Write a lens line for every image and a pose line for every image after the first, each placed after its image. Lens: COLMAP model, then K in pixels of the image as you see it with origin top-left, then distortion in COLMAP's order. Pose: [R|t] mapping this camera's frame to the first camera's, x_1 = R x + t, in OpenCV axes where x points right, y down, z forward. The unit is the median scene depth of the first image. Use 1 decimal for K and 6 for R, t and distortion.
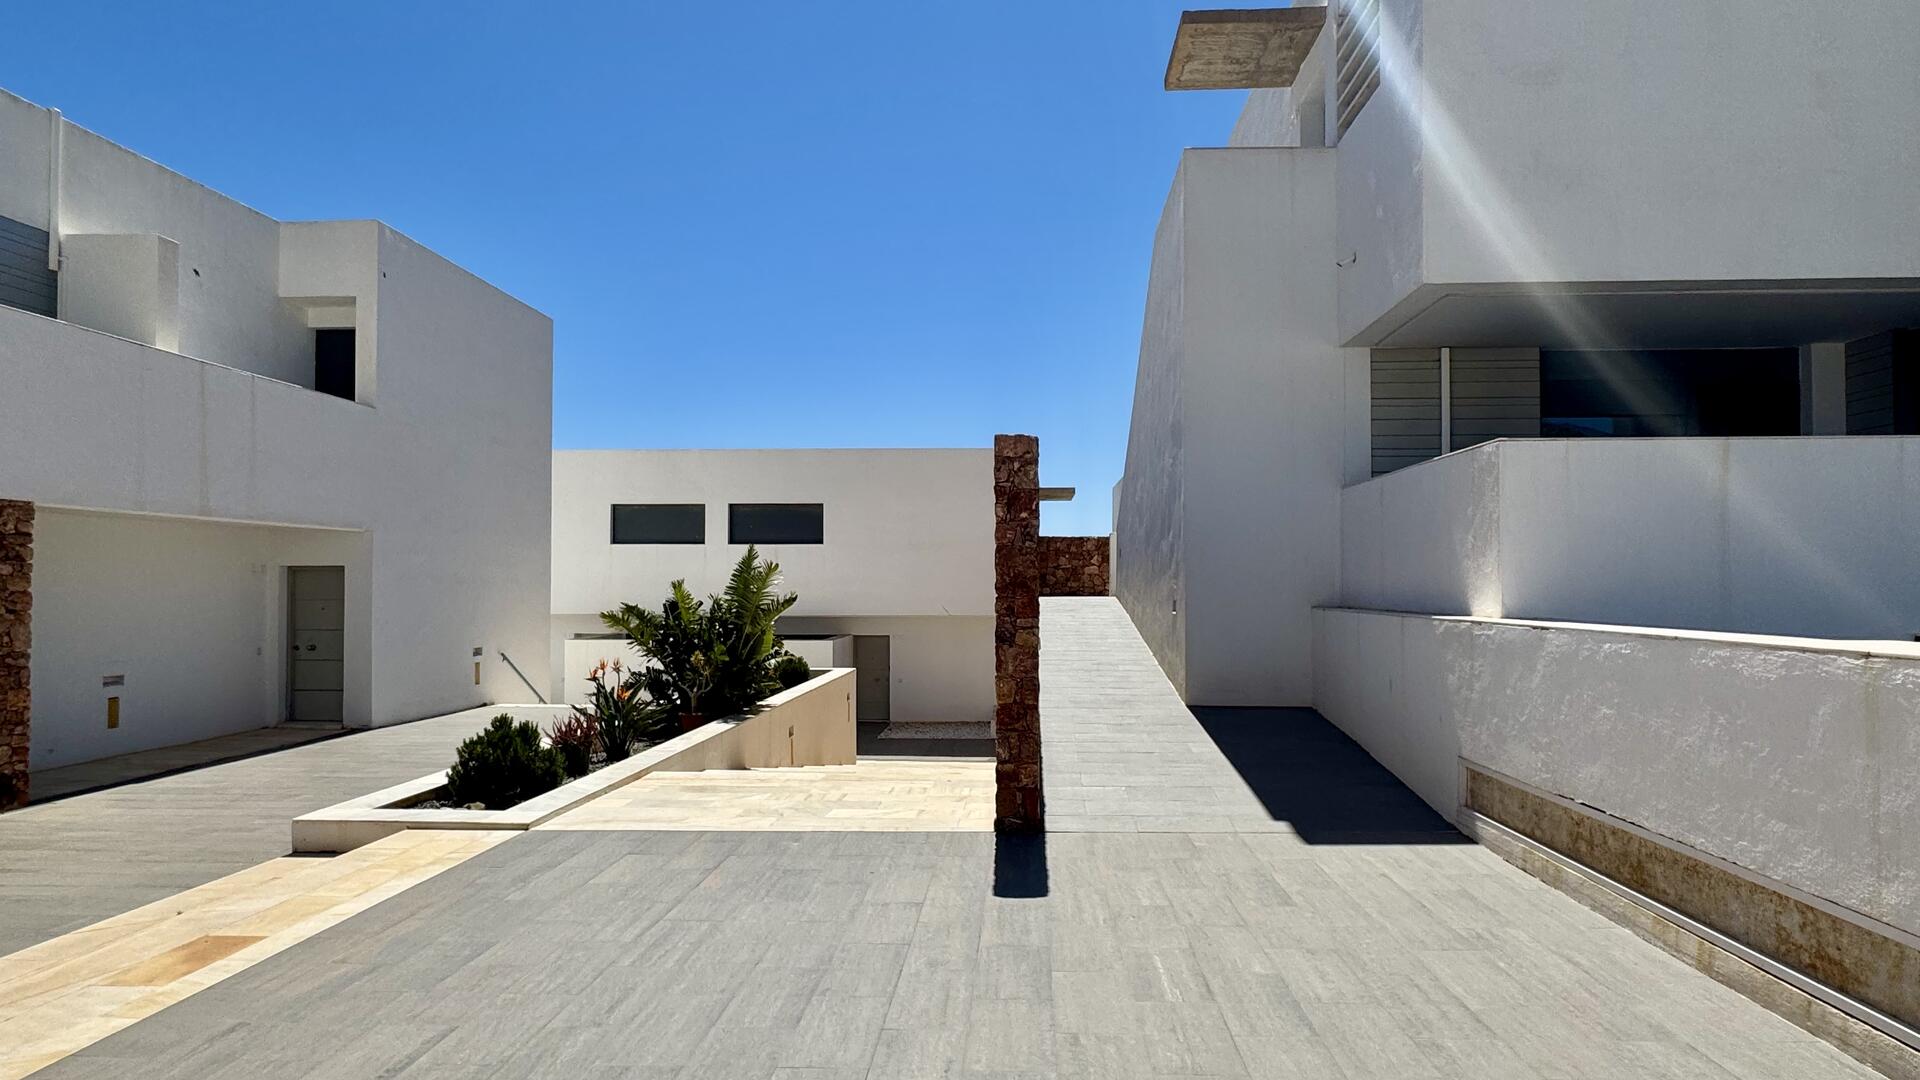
lens RADIAL K [[1079.9, 0, 963.4], [0, 1079.9, 560.6], [0, 0, 1]] dist [-0.000923, 0.000862]
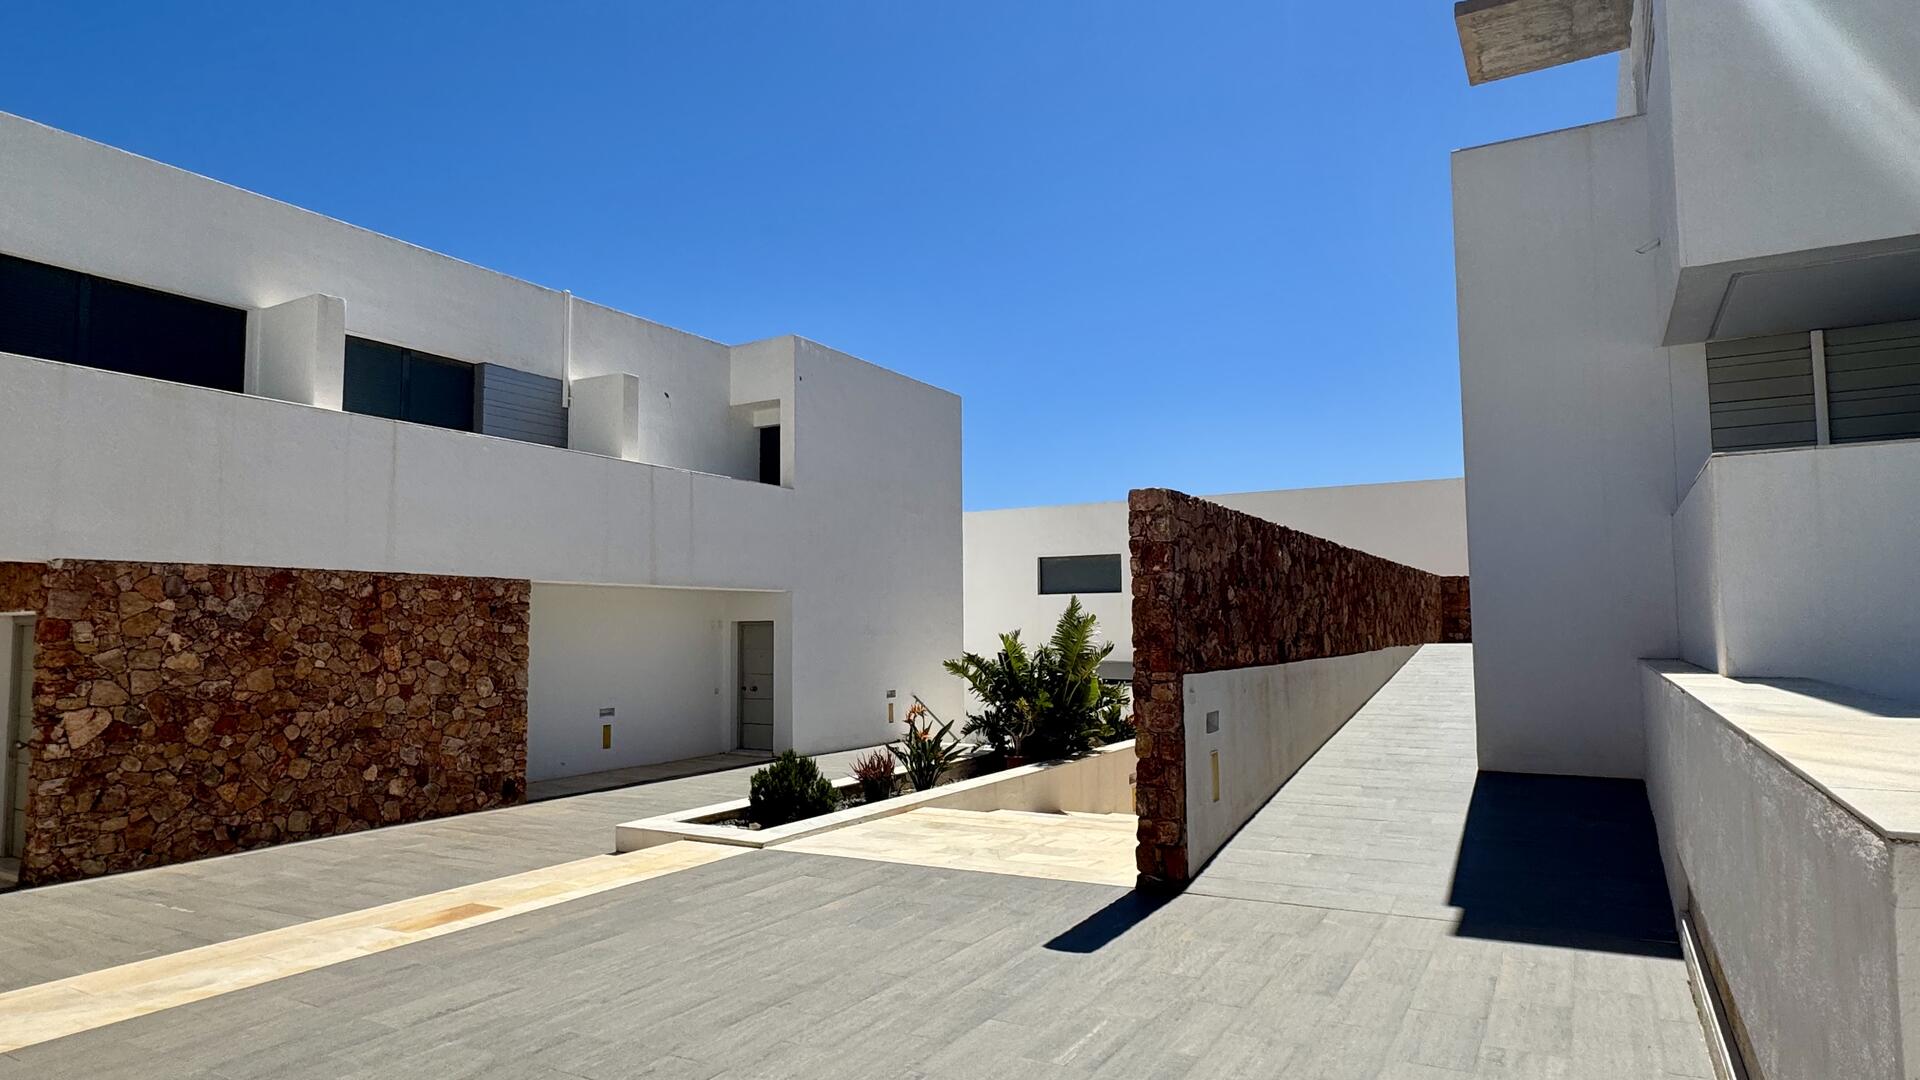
lens RADIAL K [[1078.6, 0, 961.8], [0, 1078.6, 544.9], [0, 0, 1]] dist [-0.000491, 0.000427]
pose [[0.894073, -0.044760, -0.445679, 0.347615], [0.020121, 0.998004, -0.059865, -0.007841], [0.447469, 0.044556, 0.893189, 0.028237]]
